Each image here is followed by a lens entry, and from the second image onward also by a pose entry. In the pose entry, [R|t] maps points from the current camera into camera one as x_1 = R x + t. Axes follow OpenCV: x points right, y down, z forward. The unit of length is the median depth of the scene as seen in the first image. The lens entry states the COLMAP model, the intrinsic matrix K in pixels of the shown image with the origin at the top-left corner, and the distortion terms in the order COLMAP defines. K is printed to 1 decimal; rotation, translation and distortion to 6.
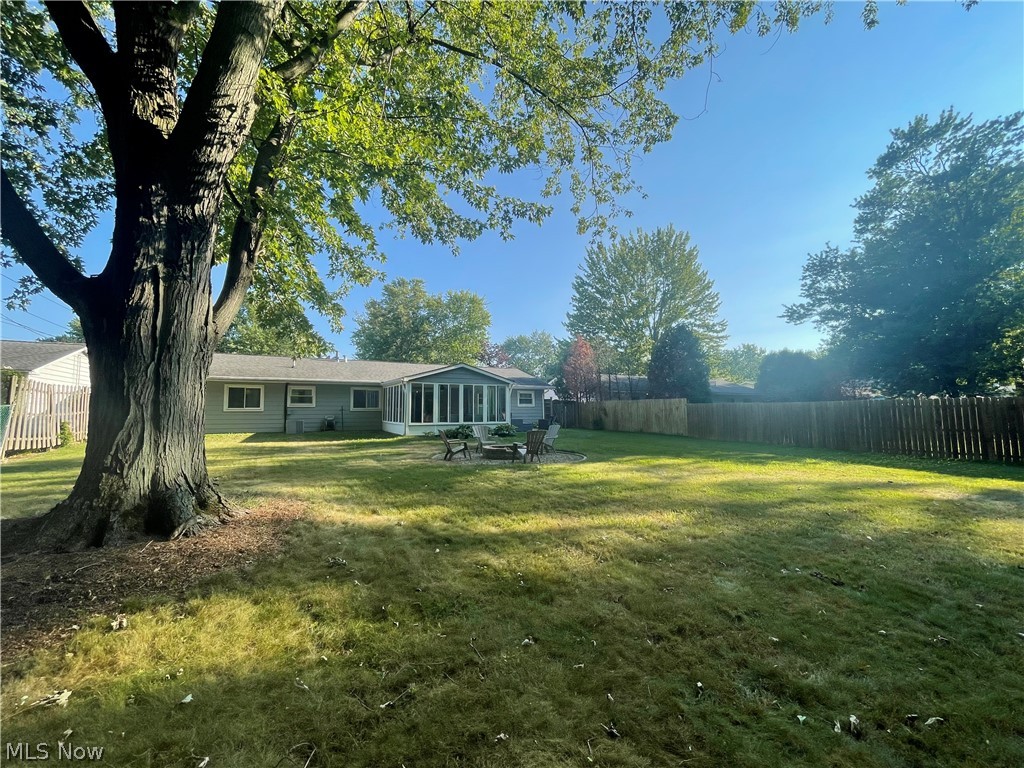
lens RADIAL K [[416.9, 0, 512.8], [0, 416.9, 375.8], [0, 0, 1]] dist [-0.000405, 0.002160]
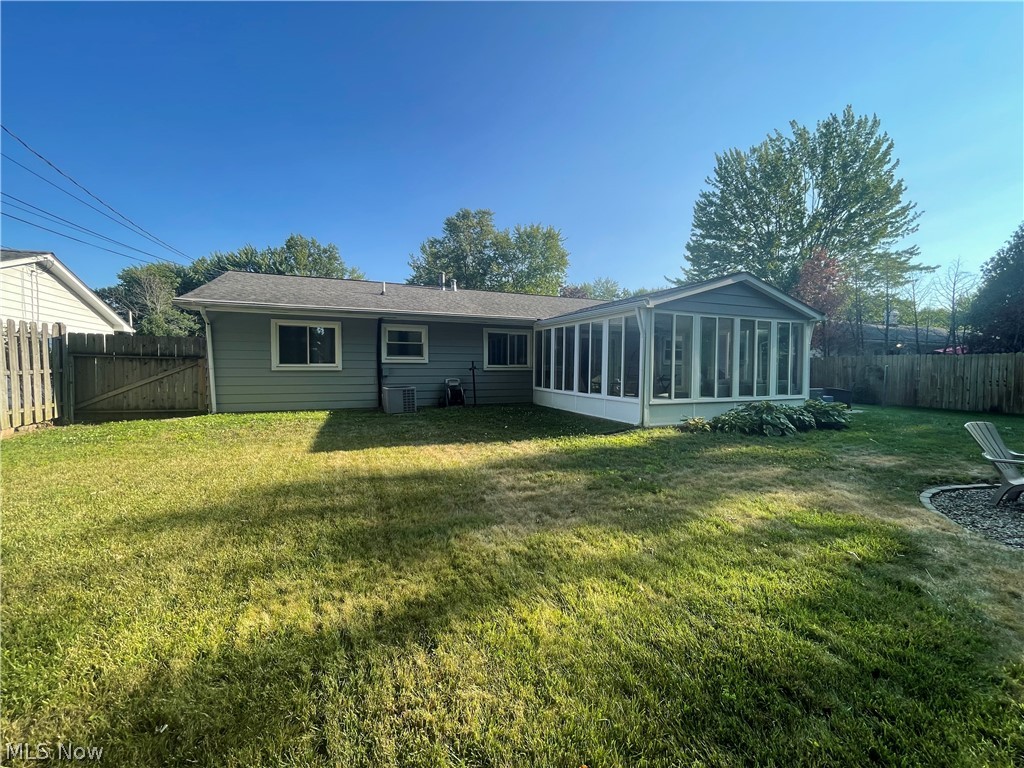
lens RADIAL K [[416.9, 0, 511.7], [0, 416.9, 386.7], [0, 0, 1]] dist [-0.000405, 0.002160]
pose [[0.995033, 0.012810, -0.098713, -0.288737], [0.000496, 0.991034, 0.133608, 0.030000], [0.099540, -0.132993, 0.986106, 0.430593]]
